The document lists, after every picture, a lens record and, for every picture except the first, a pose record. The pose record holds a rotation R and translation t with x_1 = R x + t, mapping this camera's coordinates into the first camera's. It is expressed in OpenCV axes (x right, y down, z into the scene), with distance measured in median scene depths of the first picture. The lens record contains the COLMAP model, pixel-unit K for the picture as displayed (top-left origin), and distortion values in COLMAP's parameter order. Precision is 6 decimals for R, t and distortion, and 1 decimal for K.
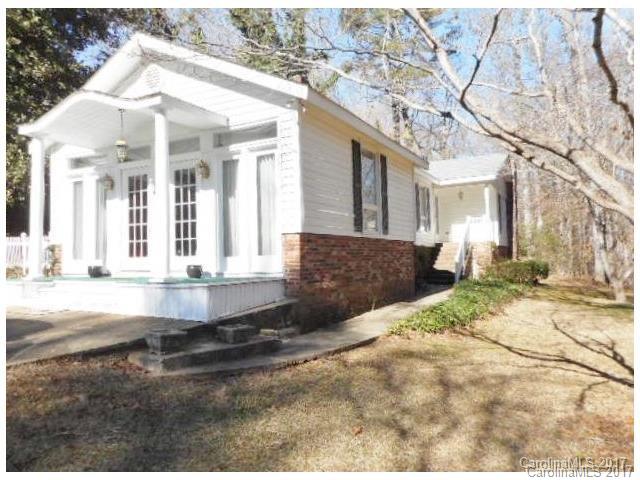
lens RADIAL K [[491.7, 0, 324.5], [0, 491.7, 241.4], [0, 0, 1]] dist [0.009942, 0.006403]
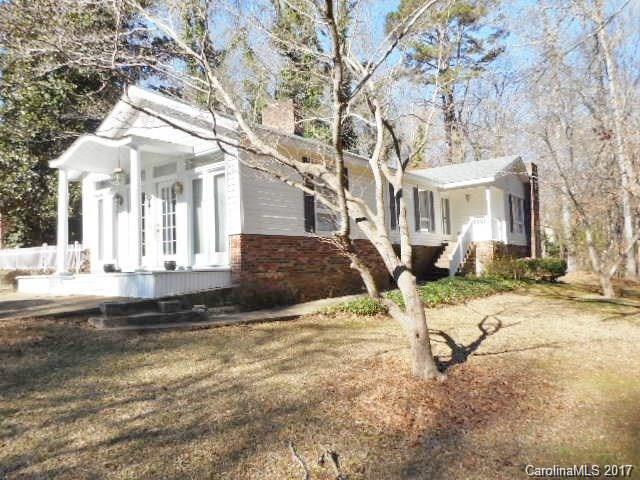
lens RADIAL K [[491.7, 0, 324.5], [0, 491.7, 241.4], [0, 0, 1]] dist [0.009942, 0.006403]
pose [[0.987193, -0.023136, -0.157845, 0.324921], [0.021133, 0.999674, -0.014360, 0.022456], [0.158126, 0.010840, 0.987359, -0.210175]]
